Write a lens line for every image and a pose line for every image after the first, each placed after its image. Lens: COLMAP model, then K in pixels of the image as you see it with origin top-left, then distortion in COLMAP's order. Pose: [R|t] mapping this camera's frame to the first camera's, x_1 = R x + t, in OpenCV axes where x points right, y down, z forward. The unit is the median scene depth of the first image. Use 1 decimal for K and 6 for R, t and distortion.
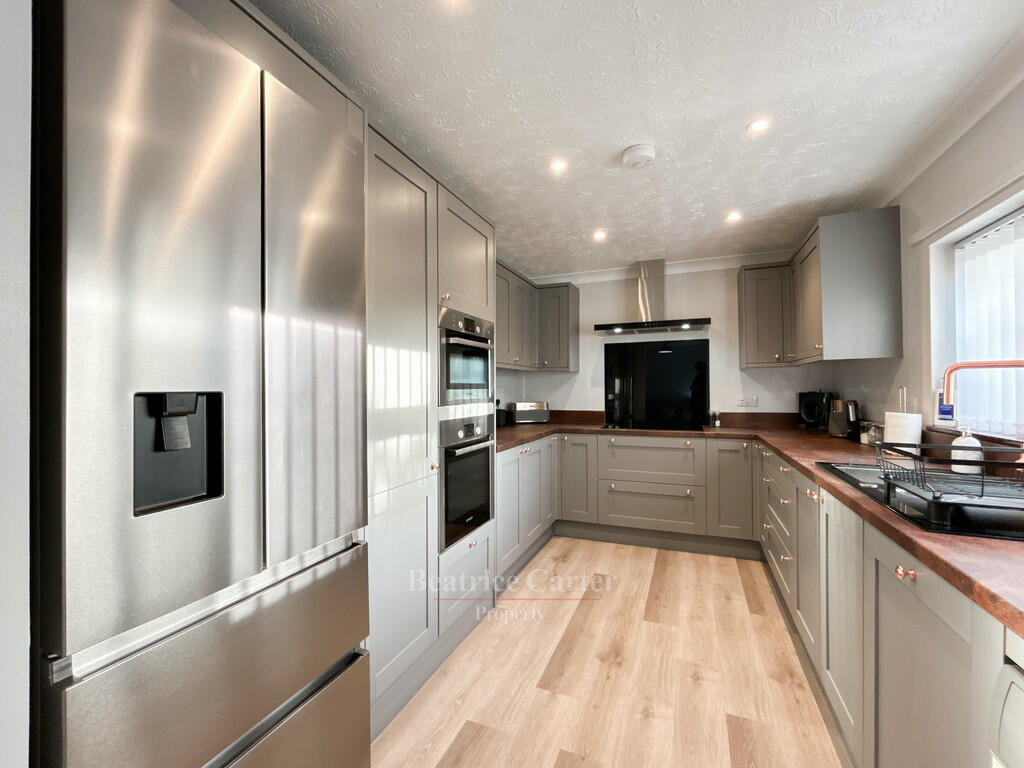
lens RADIAL K [[427.7, 0, 512.0], [0, 427.7, 384.0], [0, 0, 1]] dist [0.013636, 0.000111]
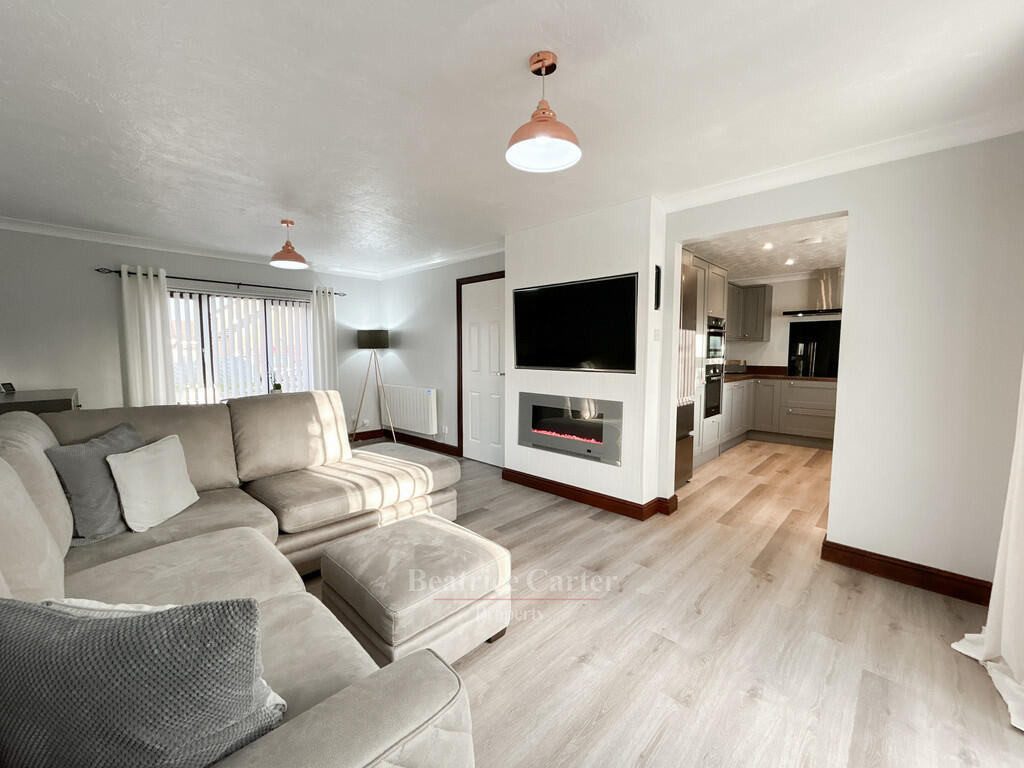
lens RADIAL K [[412.3, 0, 512.0], [0, 412.3, 384.0], [0, 0, 1]] dist [0.000573, 0.000257]
pose [[0.929280, 0.033724, -0.367832, -0.184366], [-0.000491, 0.995935, 0.090070, -0.007480], [0.369375, -0.083520, 0.925520, -0.878604]]
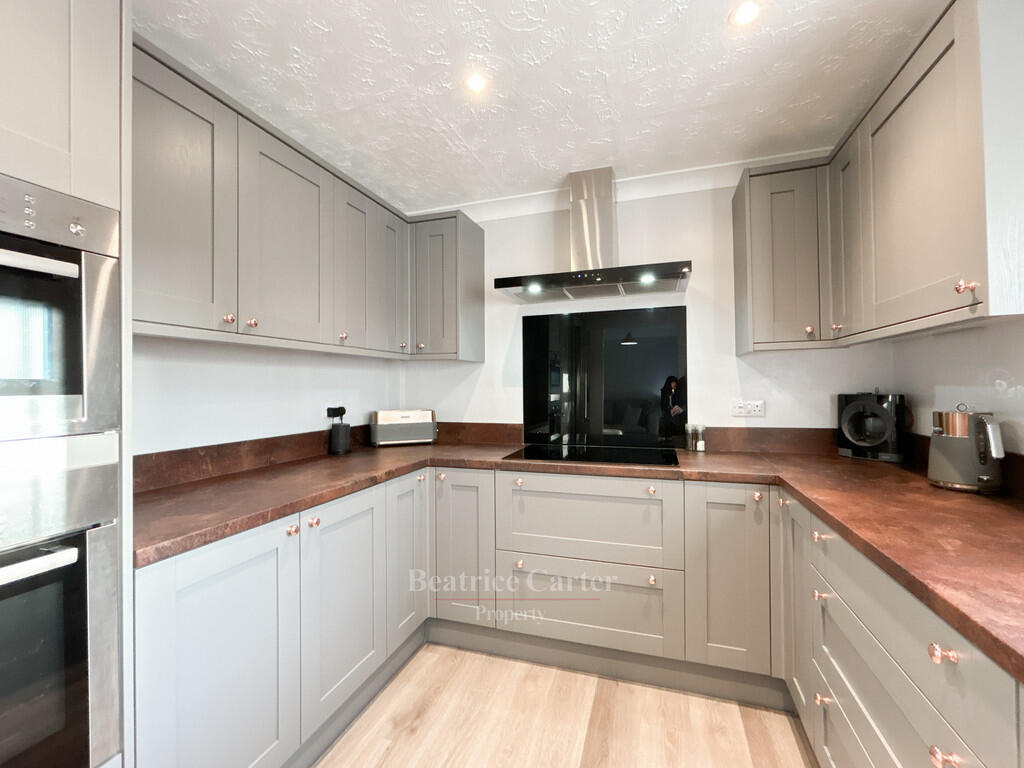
lens RADIAL K [[412.3, 0, 512.0], [0, 412.3, 384.0], [0, 0, 1]] dist [0.000573, 0.000257]
pose [[0.998429, -0.003411, 0.055936, 0.194879], [0.003059, 0.999975, 0.006368, 0.001335], [-0.055956, -0.006187, 0.998414, 0.465313]]
